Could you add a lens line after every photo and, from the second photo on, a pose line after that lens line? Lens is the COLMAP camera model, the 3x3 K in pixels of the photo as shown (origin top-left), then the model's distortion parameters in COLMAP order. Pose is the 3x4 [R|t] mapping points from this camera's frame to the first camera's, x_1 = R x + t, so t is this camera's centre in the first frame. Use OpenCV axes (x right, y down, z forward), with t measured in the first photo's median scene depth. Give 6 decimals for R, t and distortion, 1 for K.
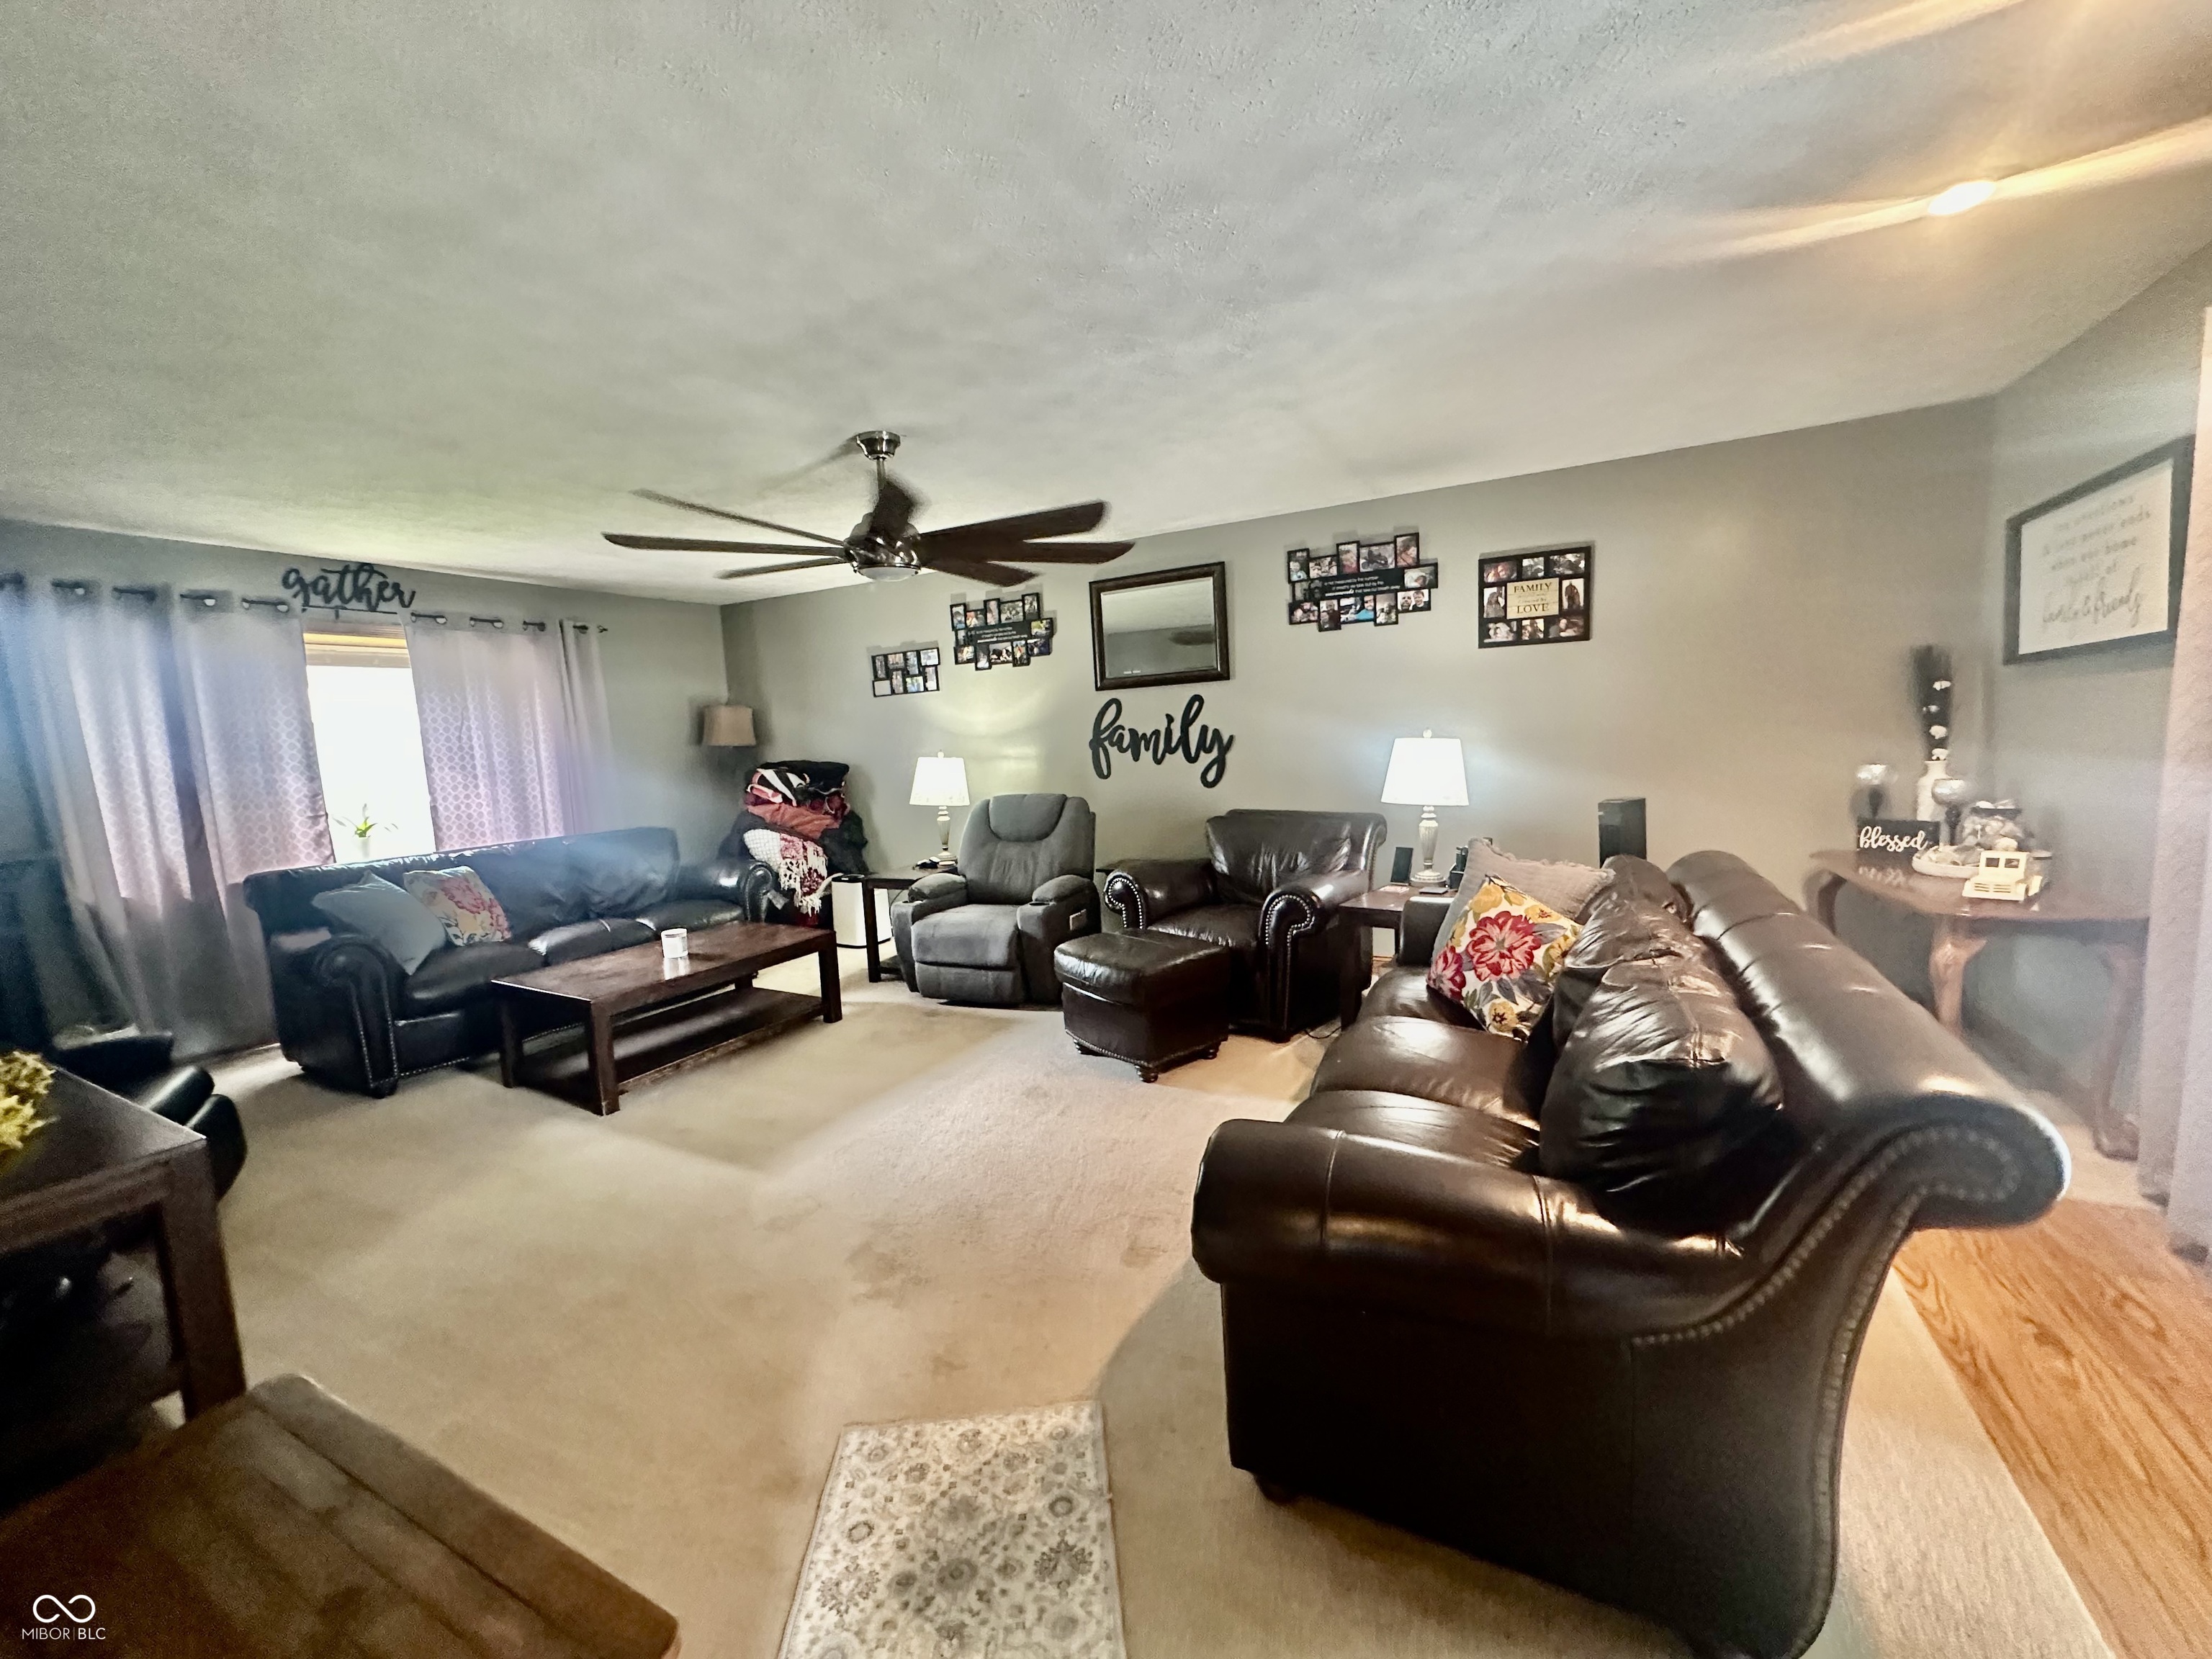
lens RADIAL K [[883.3, 0, 1104.7], [0, 883.3, 825.9], [0, 0, 1]] dist [-0.007246, 0.001620]
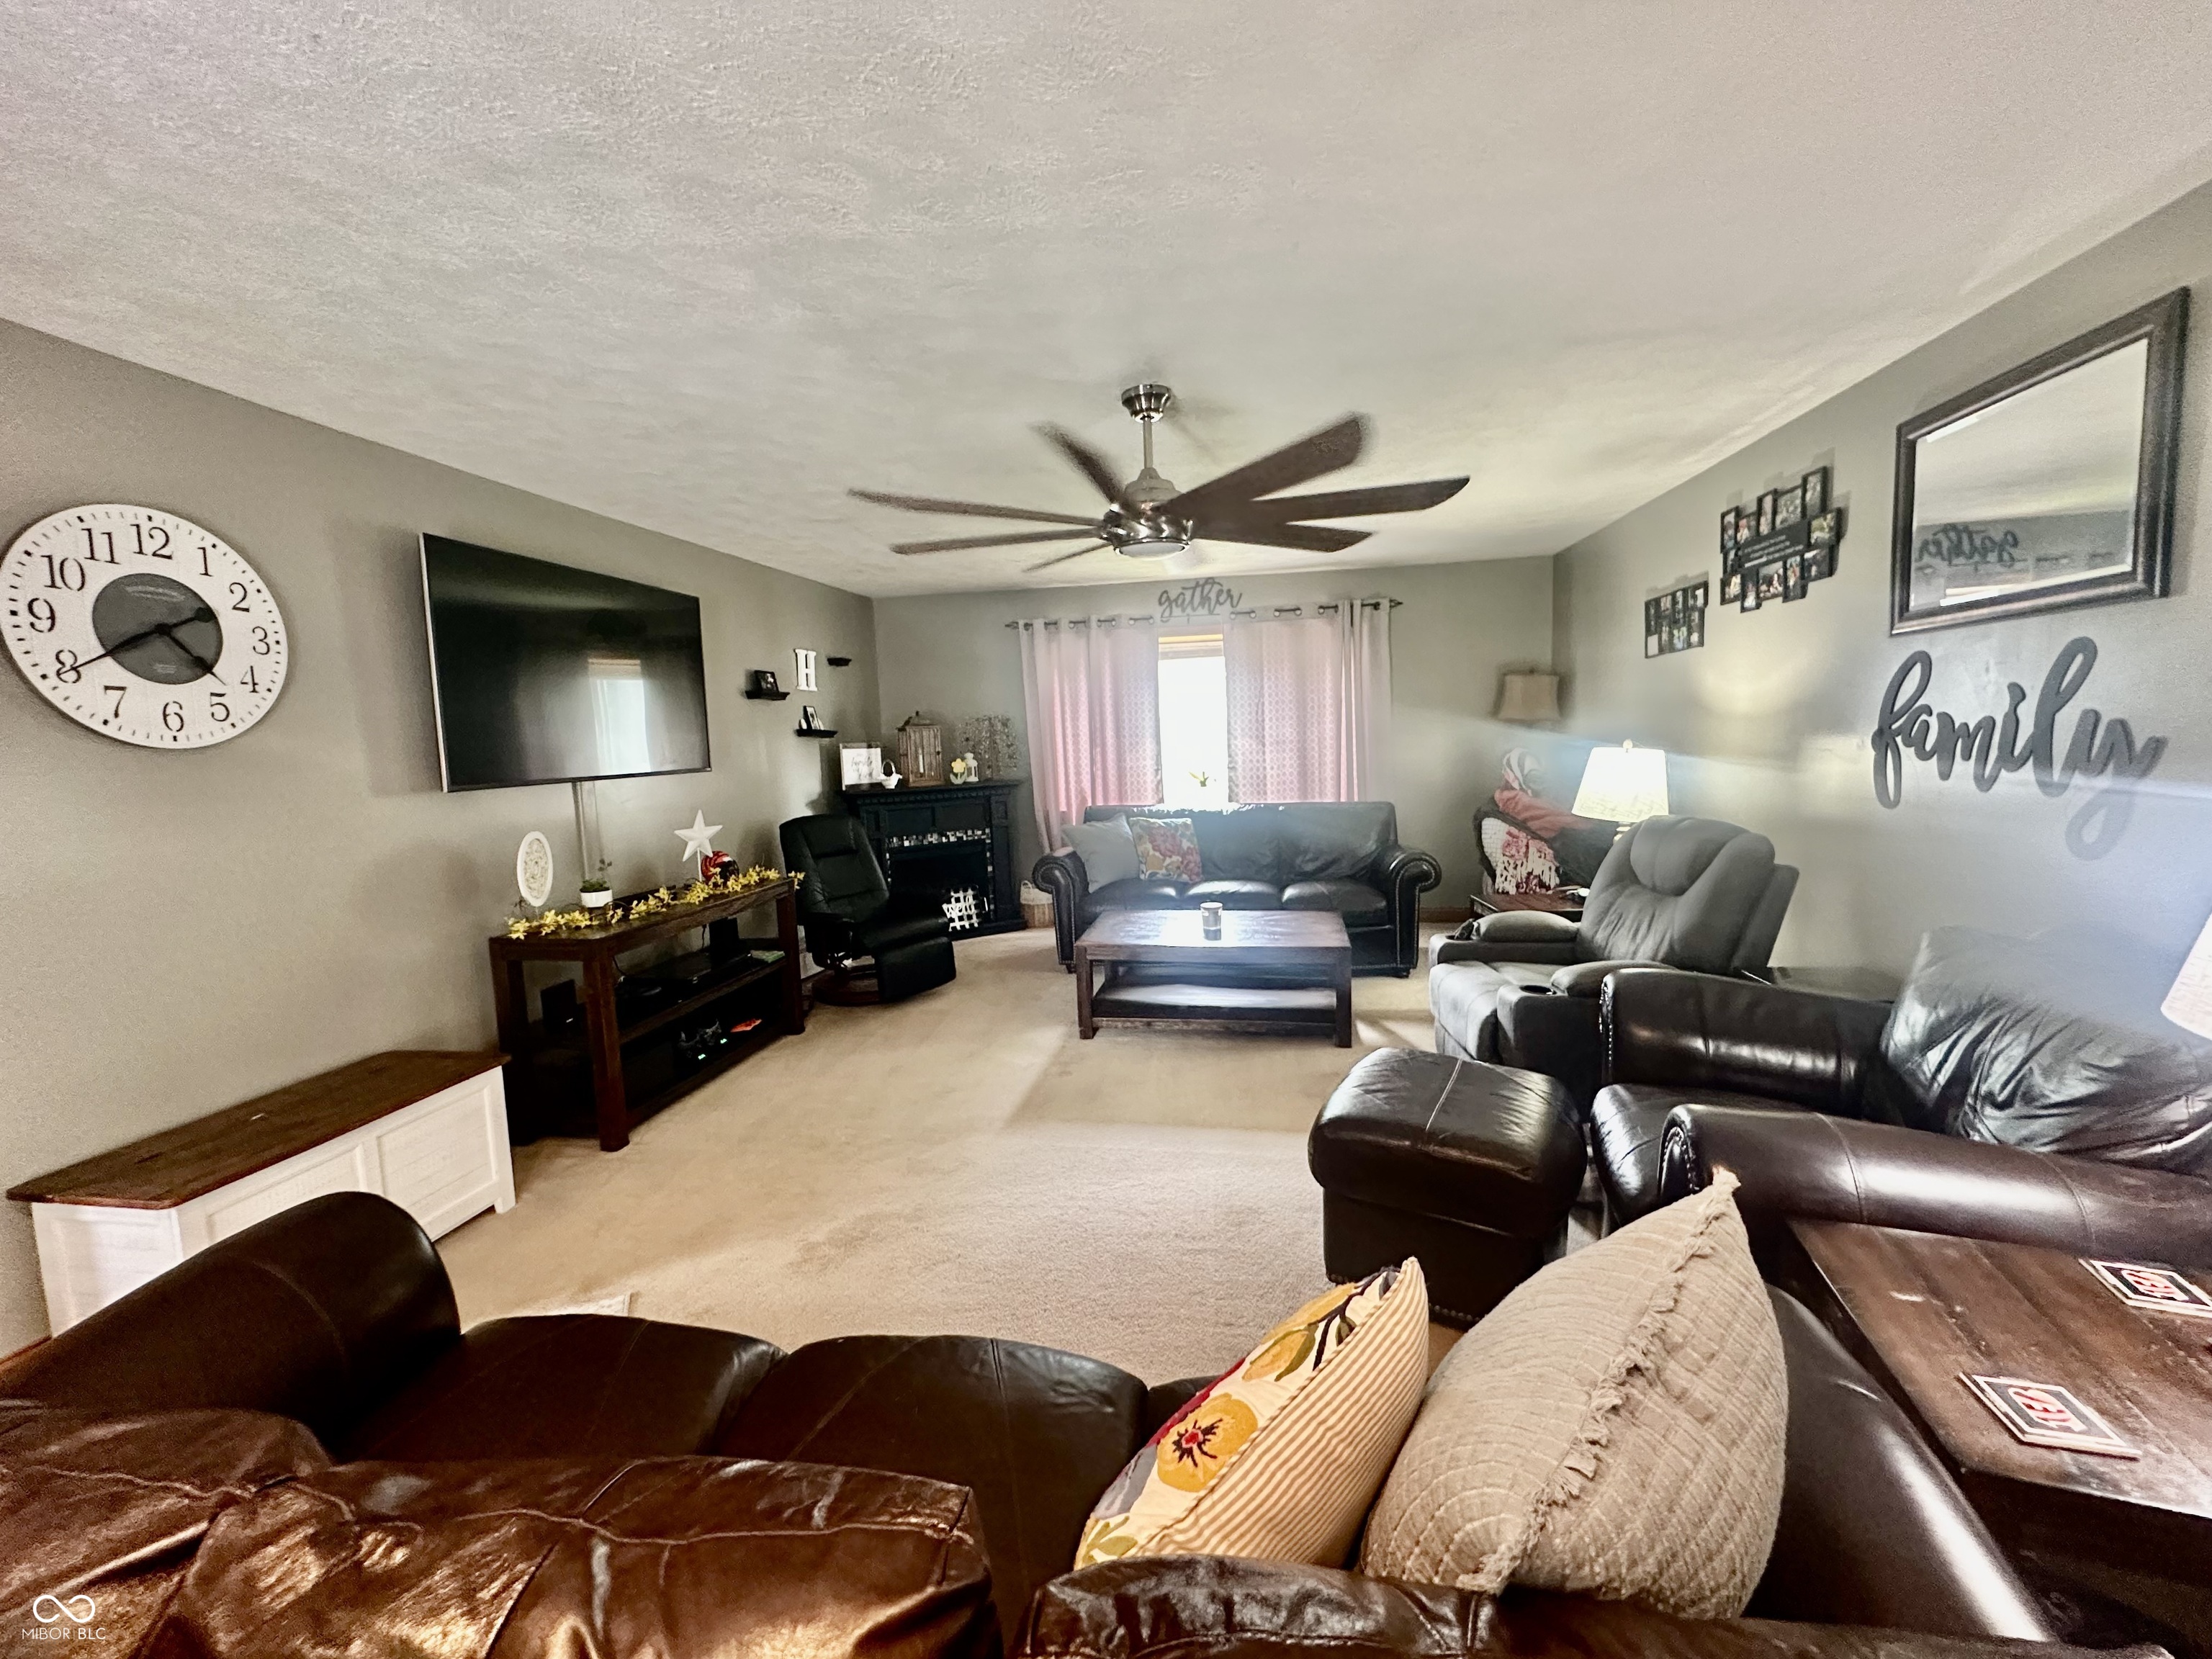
lens RADIAL K [[883.3, 0, 1104.1], [0, 883.3, 824.5], [0, 0, 1]] dist [-0.007246, 0.001620]
pose [[0.313239, 0.134732, -0.940068, 0.380003], [-0.079008, 0.990151, 0.115584, -0.073778], [0.946382, 0.038067, 0.320799, 0.438495]]
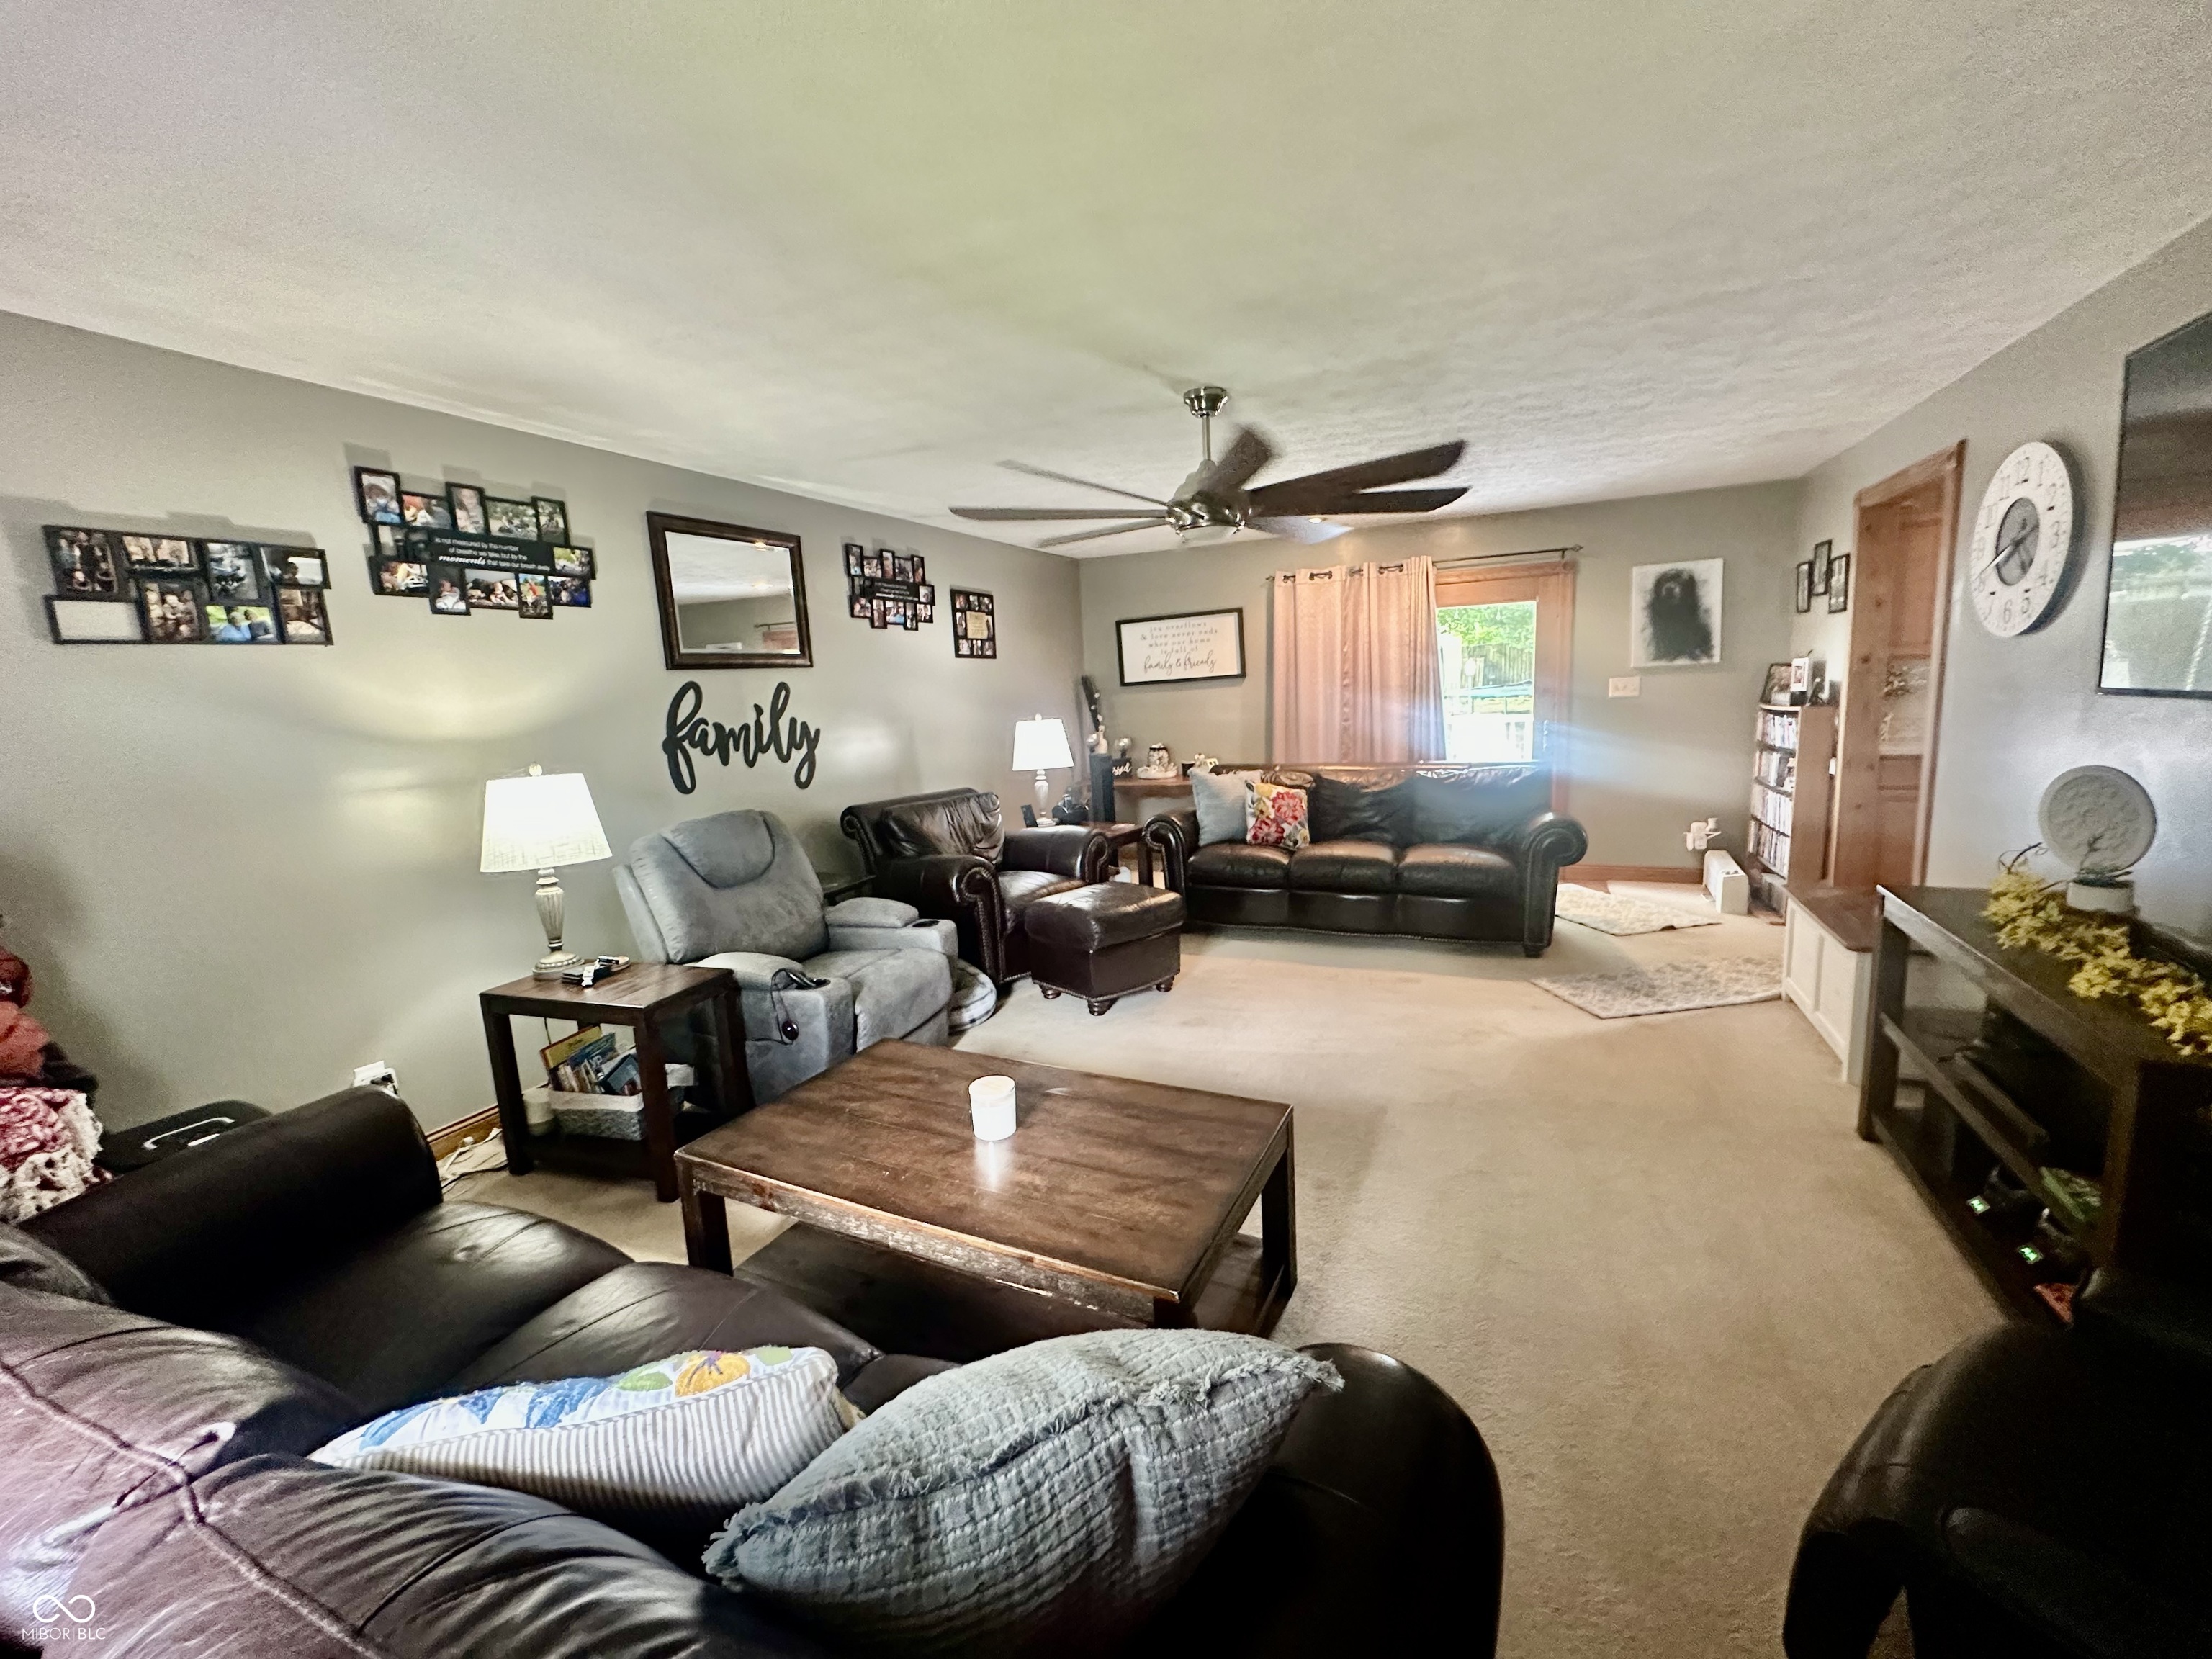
lens RADIAL K [[883.3, 0, 1113.2], [0, 883.3, 821.0], [0, 0, 1]] dist [-0.007246, 0.001620]
pose [[-0.047976, -0.096719, 0.994155, -0.805863], [0.159538, 0.981781, 0.103214, -0.055692], [-0.986025, 0.163557, -0.031671, 0.760701]]
